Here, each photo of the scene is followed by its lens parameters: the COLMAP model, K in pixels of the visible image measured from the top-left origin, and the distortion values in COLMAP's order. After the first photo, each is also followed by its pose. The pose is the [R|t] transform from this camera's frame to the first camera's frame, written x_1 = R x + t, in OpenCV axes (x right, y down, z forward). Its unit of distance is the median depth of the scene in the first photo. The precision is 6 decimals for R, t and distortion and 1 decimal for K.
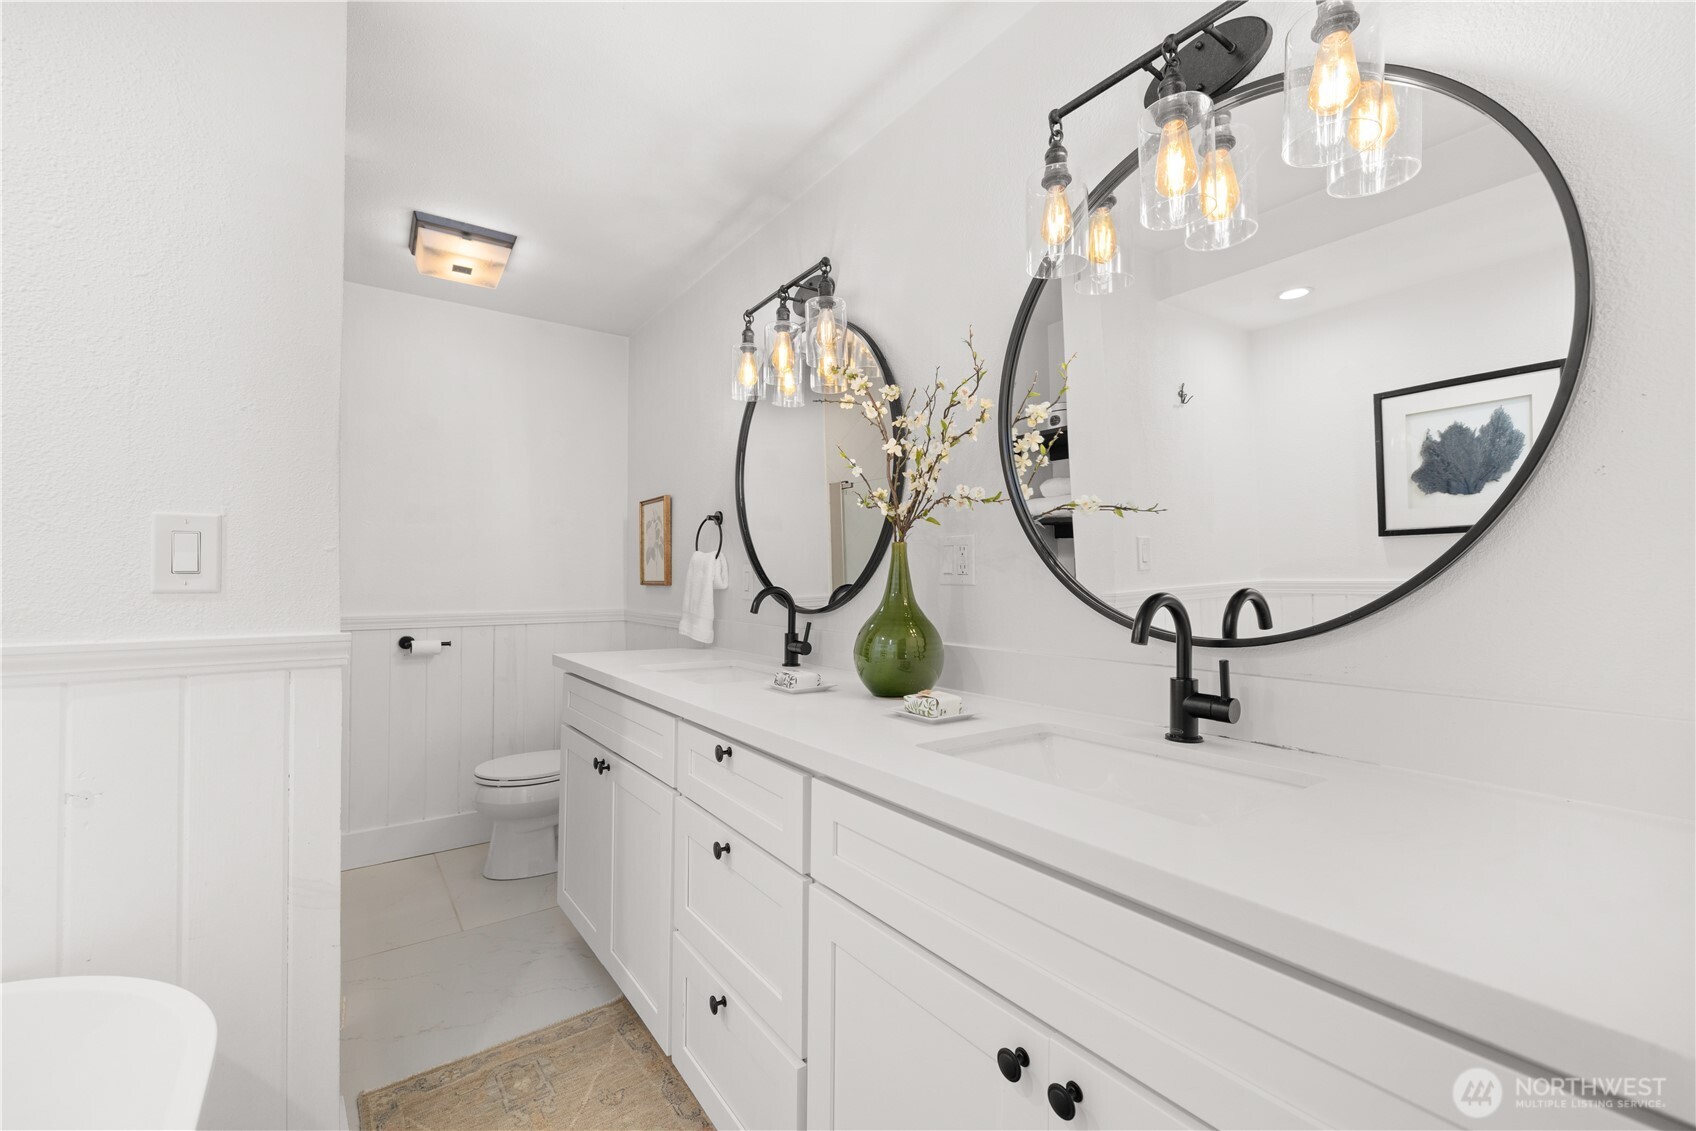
lens RADIAL K [[709.1, 0, 854.3], [0, 709.1, 581.2], [0, 0, 1]] dist [-0.000772, -0.000029]
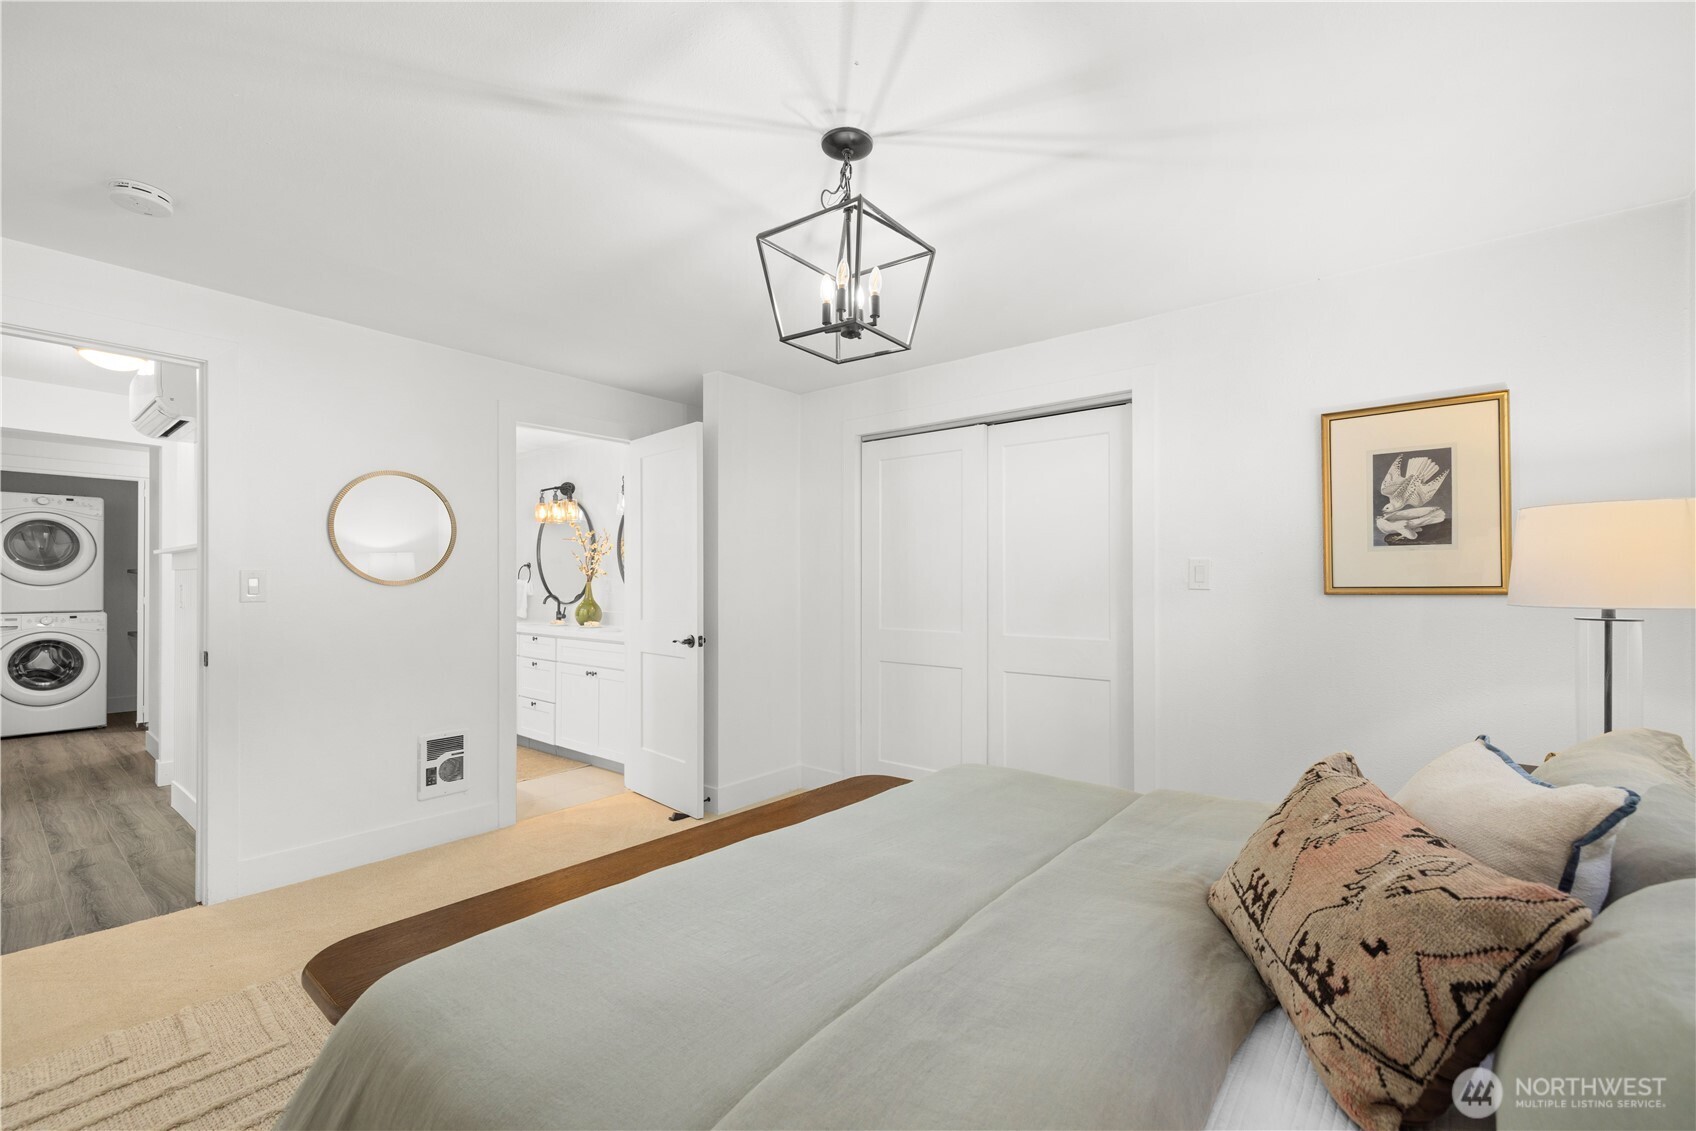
lens RADIAL K [[709.1, 0, 854.3], [0, 709.1, 581.2], [0, 0, 1]] dist [-0.000772, -0.000029]
pose [[0.964310, -0.001405, 0.264774, 0.231570], [0.001807, 0.999998, -0.001275, -0.031134], [-0.264771, 0.001708, 0.964310, -1.579590]]
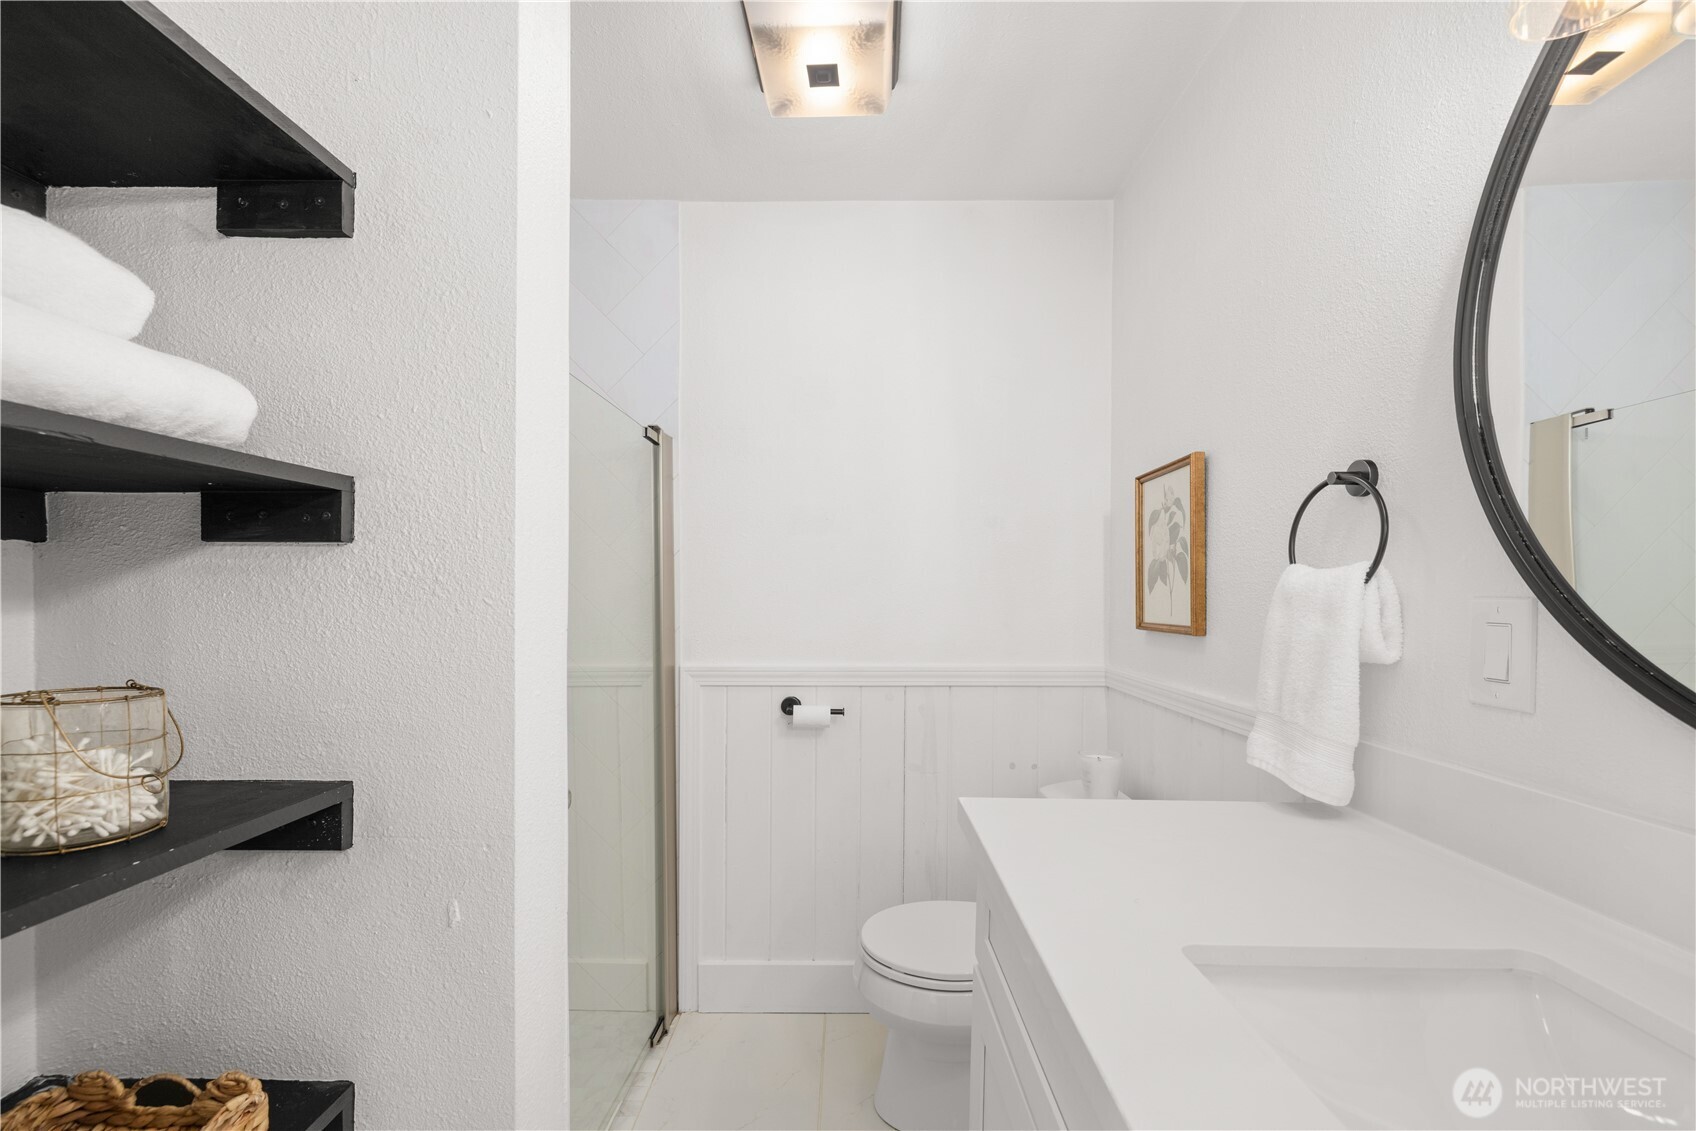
lens RADIAL K [[709.1, 0, 854.3], [0, 709.1, 581.2], [0, 0, 1]] dist [-0.000772, -0.000029]
pose [[0.803737, -0.007322, -0.594940, -0.184532], [-0.008436, 0.999684, -0.023699, -0.020804], [0.594925, 0.024067, 0.803421, 0.525042]]
